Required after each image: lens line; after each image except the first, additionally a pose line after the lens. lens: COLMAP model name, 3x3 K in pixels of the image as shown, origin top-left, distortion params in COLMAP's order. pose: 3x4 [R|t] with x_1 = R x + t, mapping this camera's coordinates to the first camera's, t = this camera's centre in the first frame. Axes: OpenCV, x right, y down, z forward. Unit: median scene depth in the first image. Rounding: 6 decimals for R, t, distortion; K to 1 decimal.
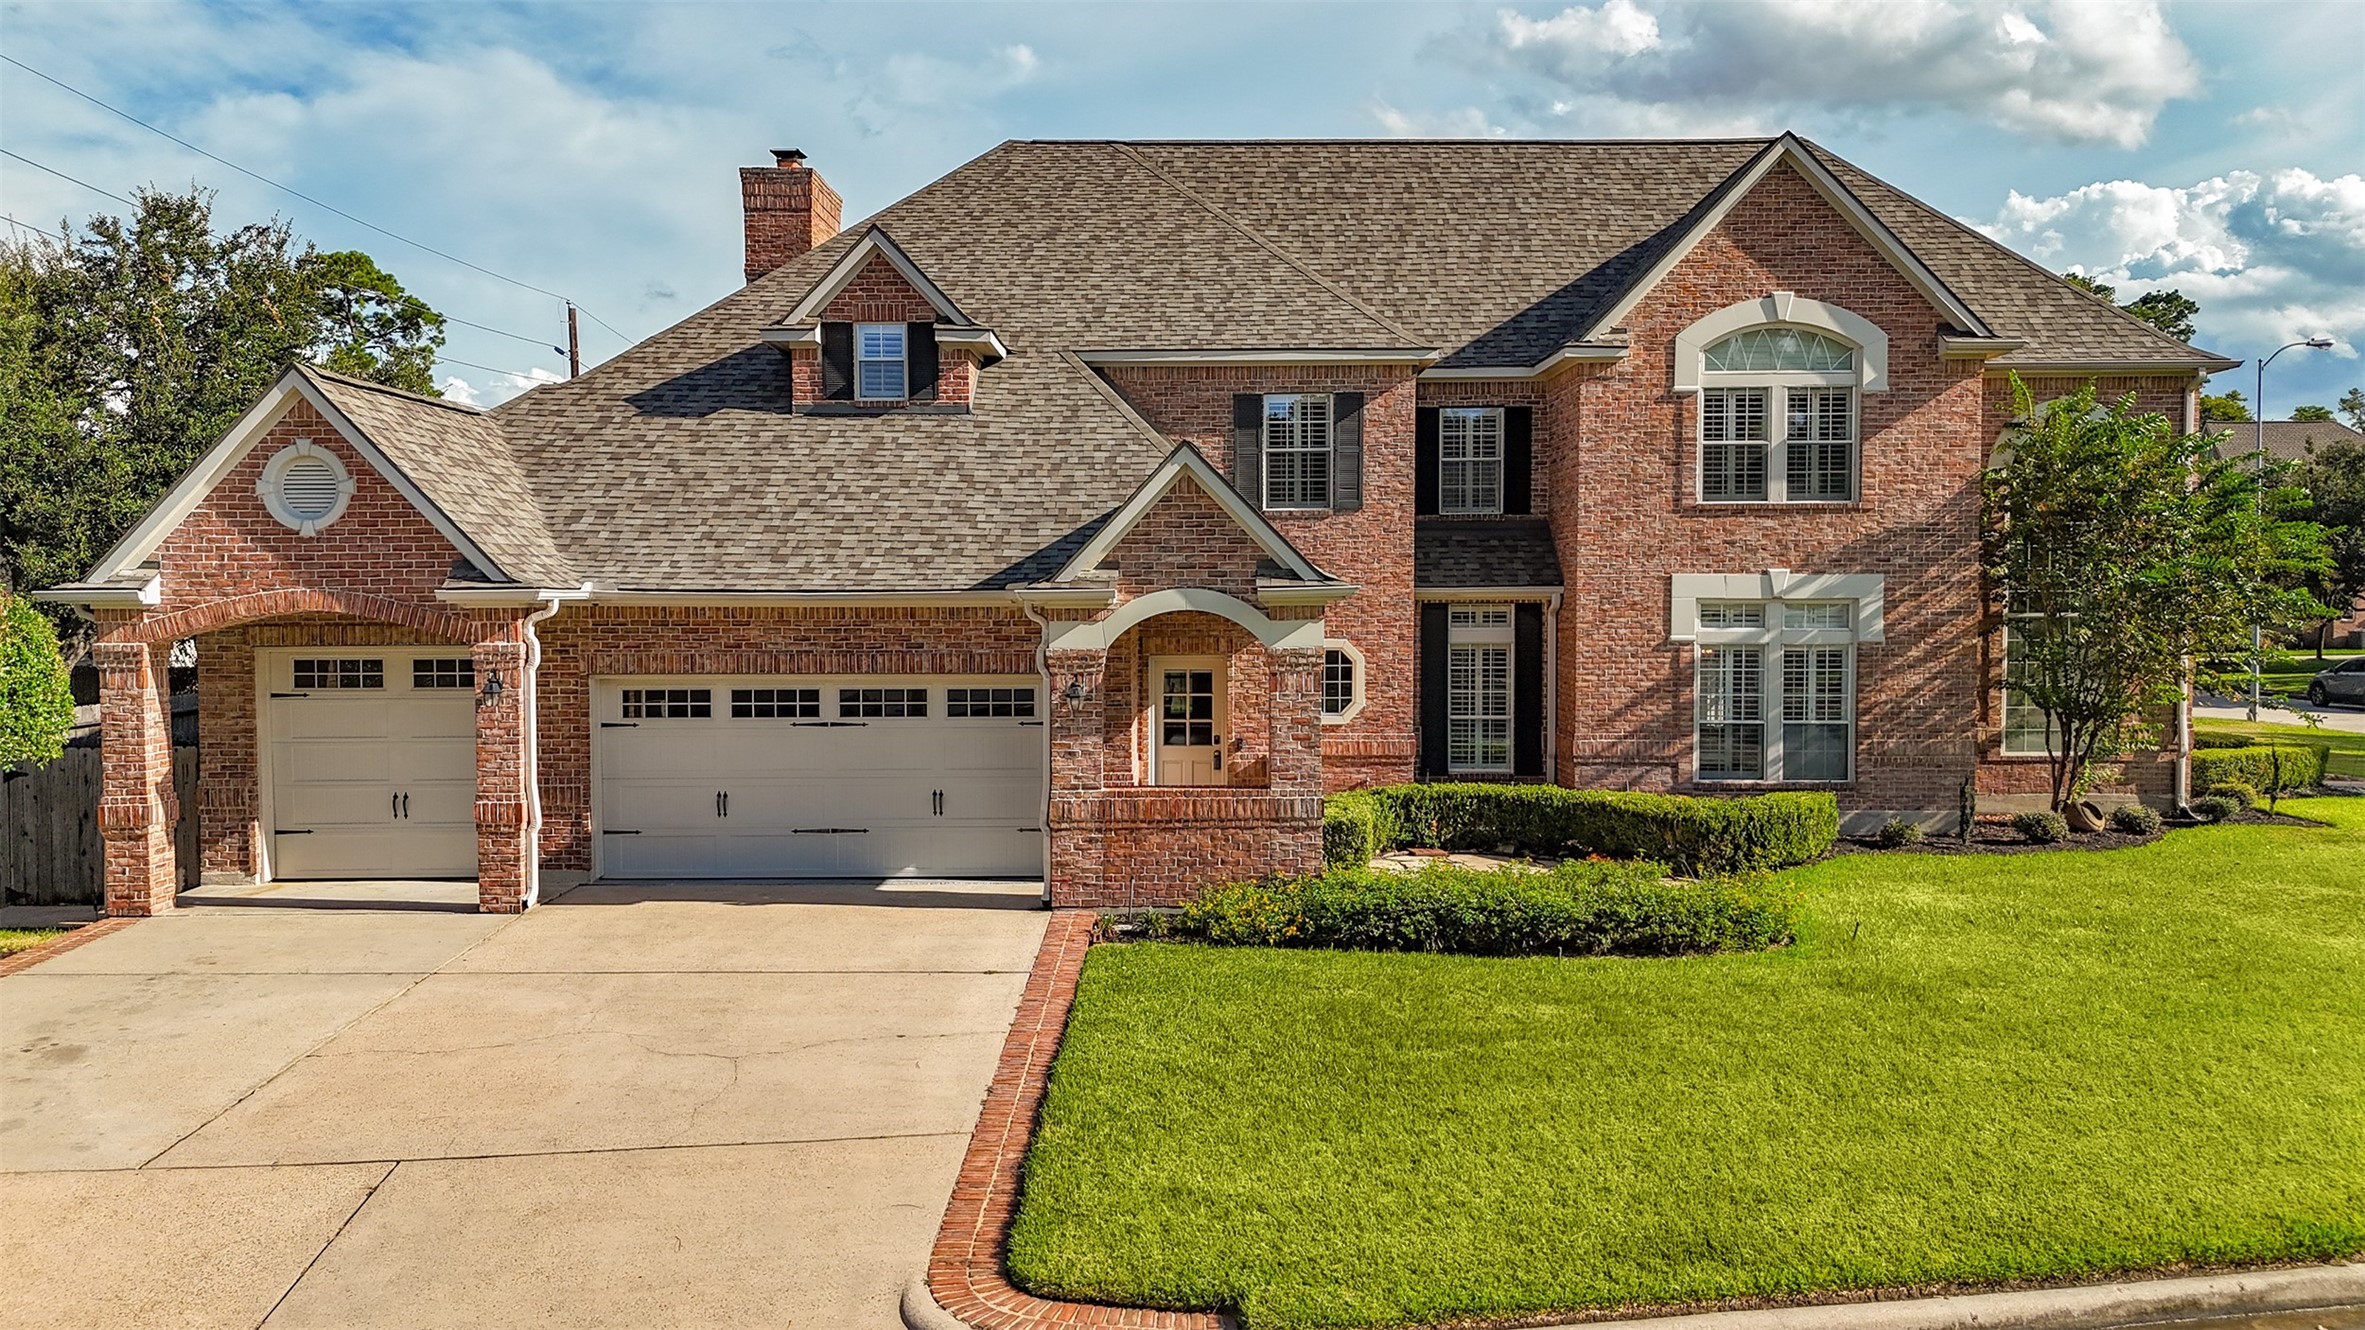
lens RADIAL K [[1836.6, 0, 1117.3], [0, 1836.6, 631.6], [0, 0, 1]] dist [0.033593, -0.003334]
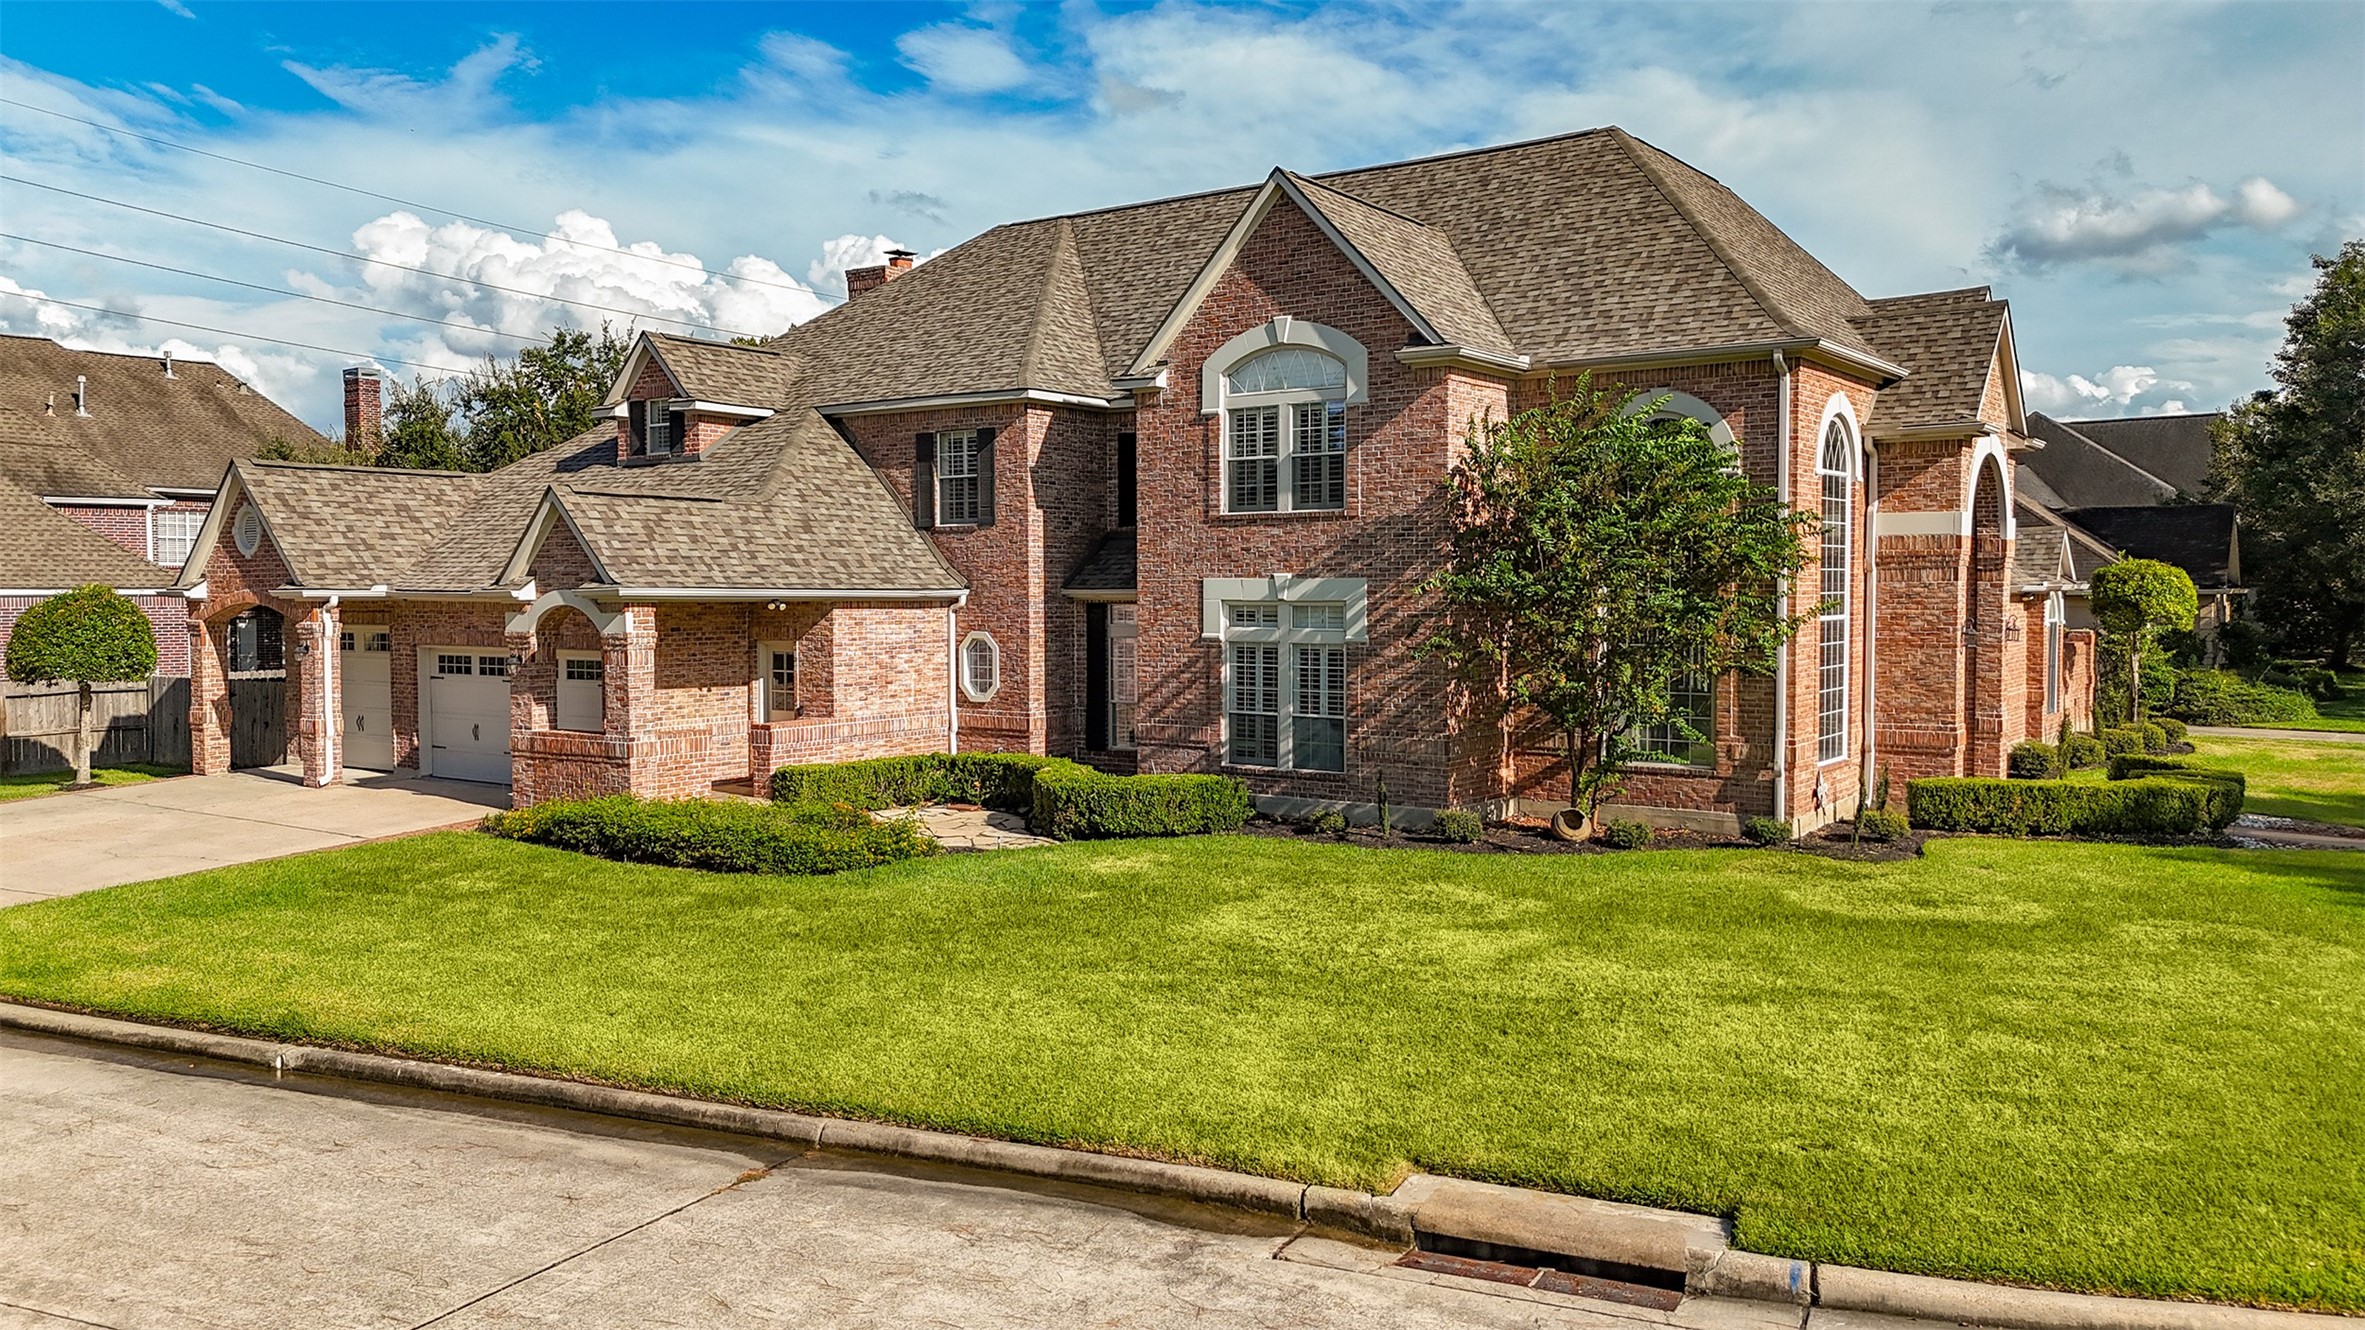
lens RADIAL K [[1761.7, 0, 1137.7], [0, 1761.7, 656.3], [0, 0, 1]] dist [0.072020, -0.054176]
pose [[0.810516, 0.024048, -0.585223, 0.897542], [-0.014517, 0.999675, 0.020973, -0.005764], [0.585537, -0.008503, 0.810601, 0.111243]]
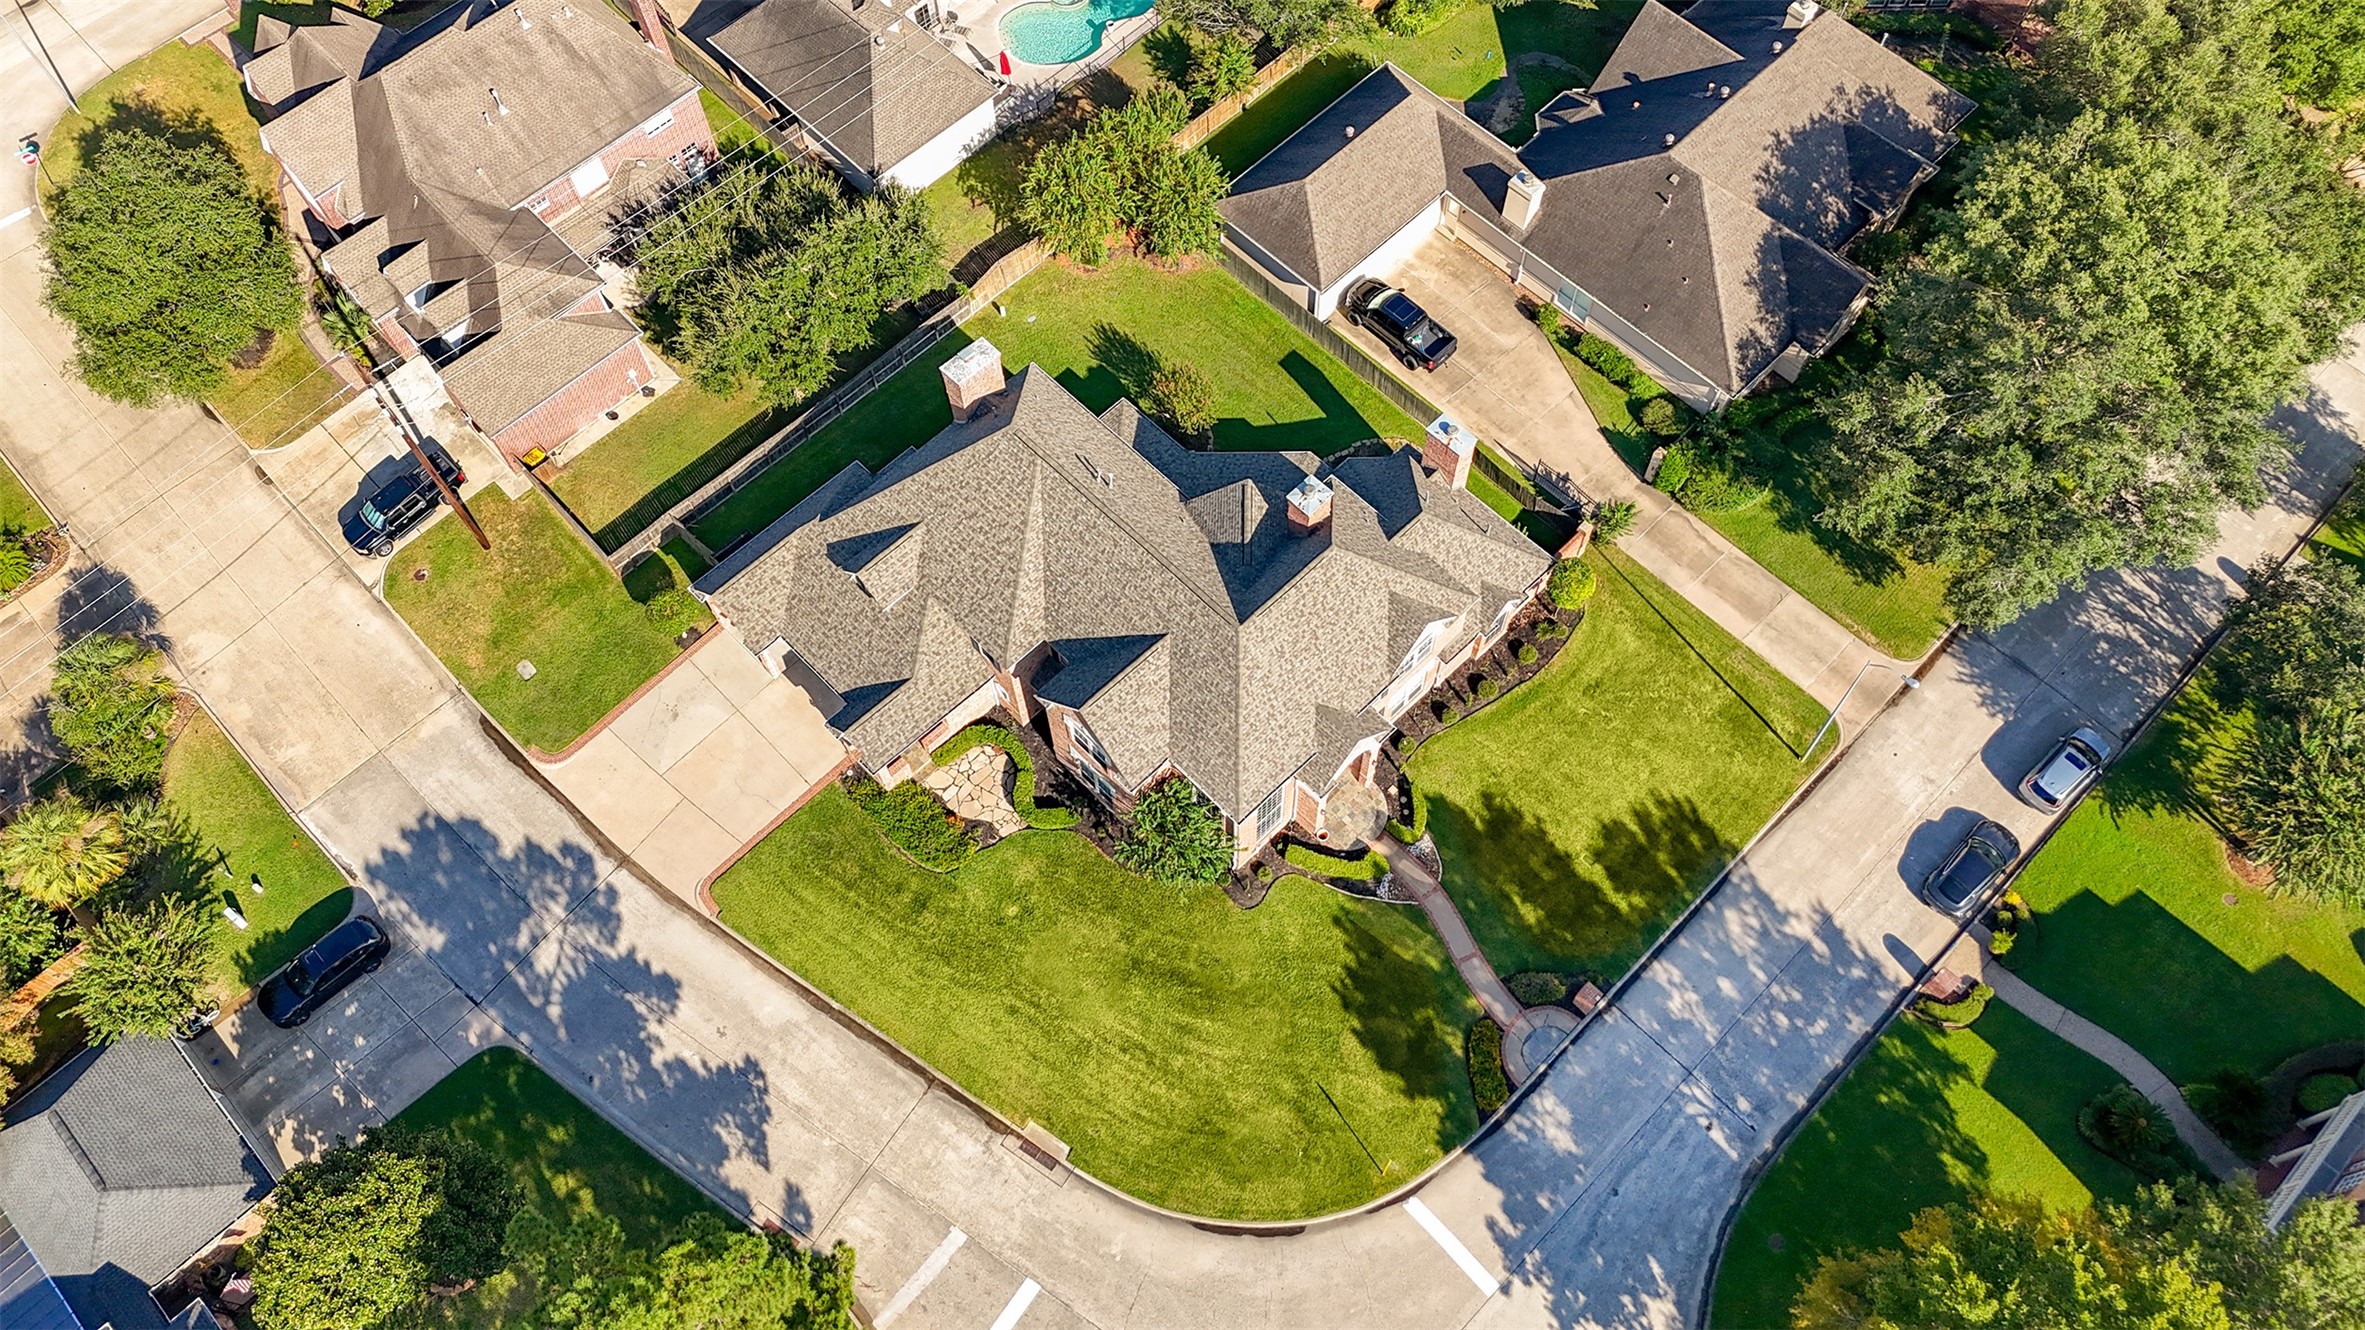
lens RADIAL K [[1761.7, 0, 1137.7], [0, 1761.7, 656.3], [0, 0, 1]] dist [0.072020, -0.054176]
pose [[0.701338, 0.625087, -0.342624, 1.322278], [0.022542, 0.460965, 0.887132, -2.771196], [0.712472, -0.629903, 0.309201, 0.248554]]
